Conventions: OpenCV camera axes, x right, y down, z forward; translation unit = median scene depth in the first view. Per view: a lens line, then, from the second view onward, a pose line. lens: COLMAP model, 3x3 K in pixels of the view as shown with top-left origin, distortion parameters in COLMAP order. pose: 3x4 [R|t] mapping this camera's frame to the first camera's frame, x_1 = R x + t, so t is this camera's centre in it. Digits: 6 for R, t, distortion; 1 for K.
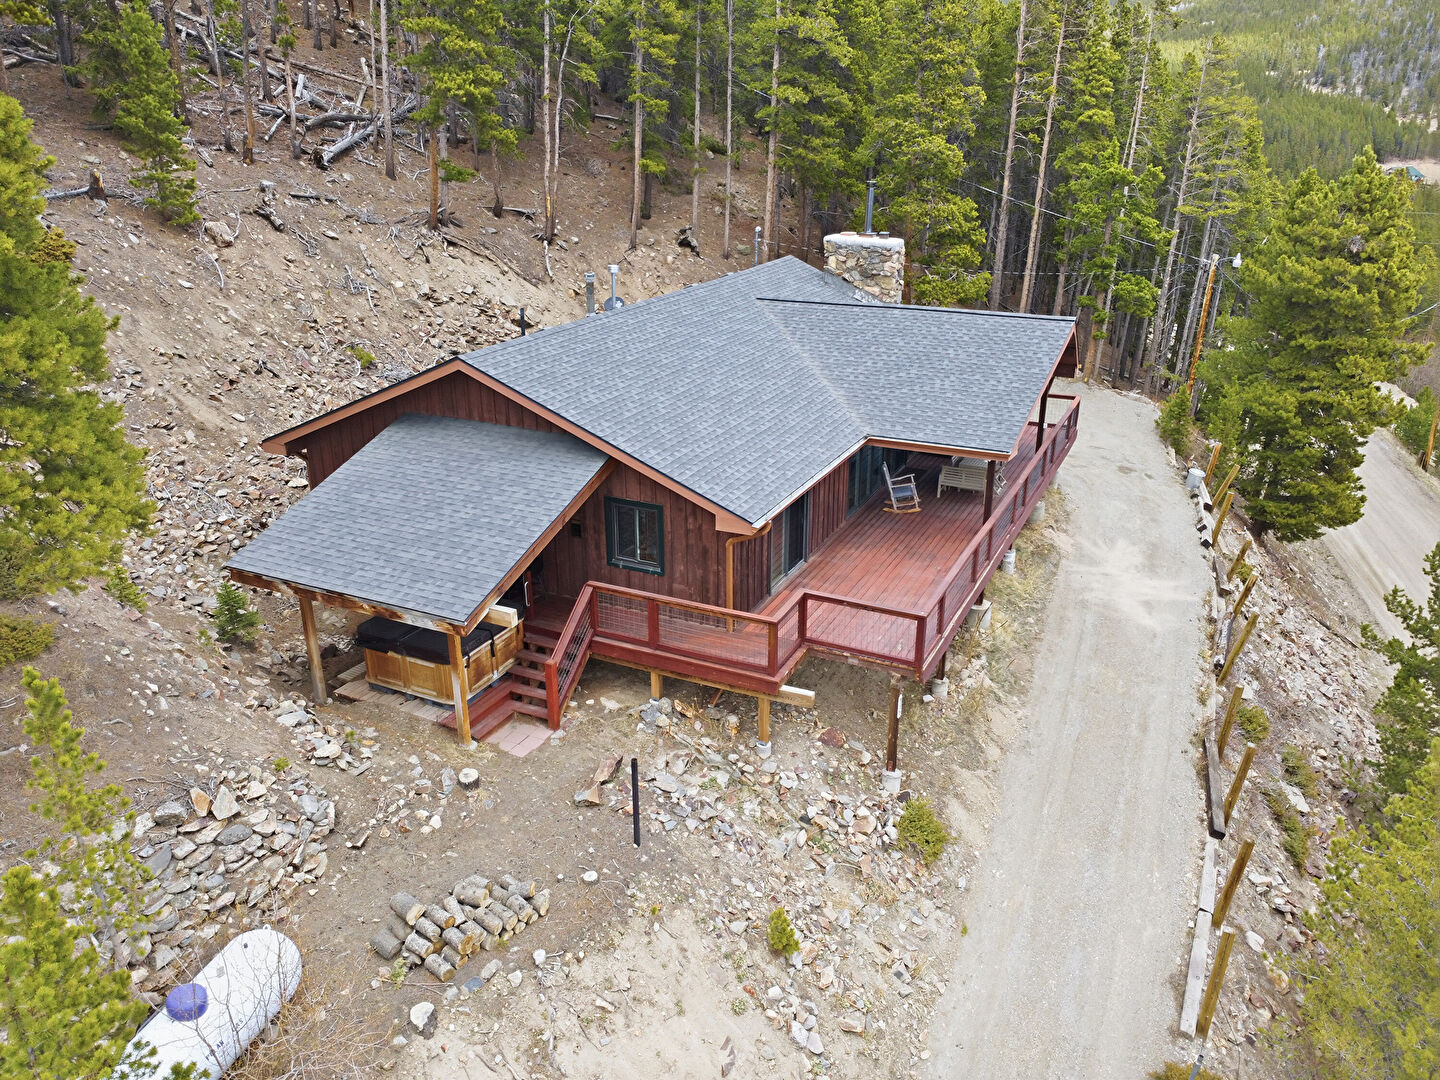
lens RADIAL K [[1069.9, 0, 720.0], [0, 1069.9, 540.0], [0, 0, 1]] dist [-0.004160, -0.002419]
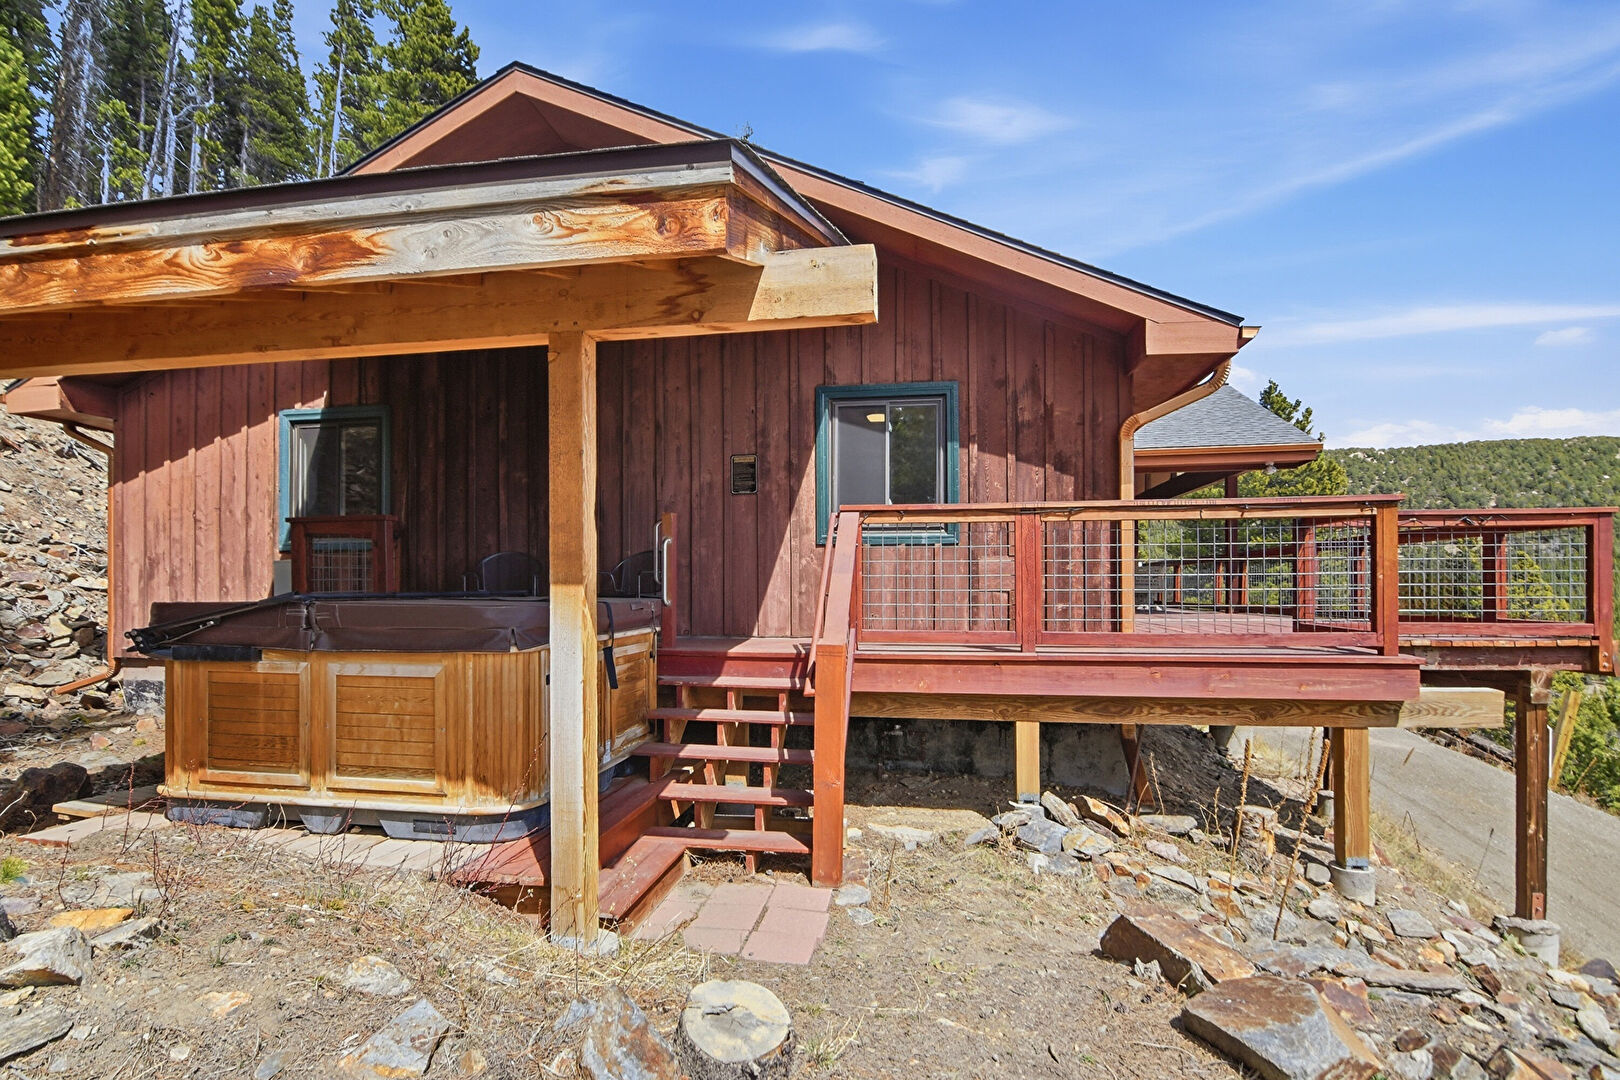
lens RADIAL K [[839.2, 0, 810.0], [0, 839.2, 540.0], [0, 0, 1]] dist [0.000293, -0.010946]
pose [[0.962350, 0.012771, 0.271512, -0.230754], [0.095512, 0.919307, -0.381776, 0.178698], [-0.254478, 0.393335, 0.883475, 0.753793]]
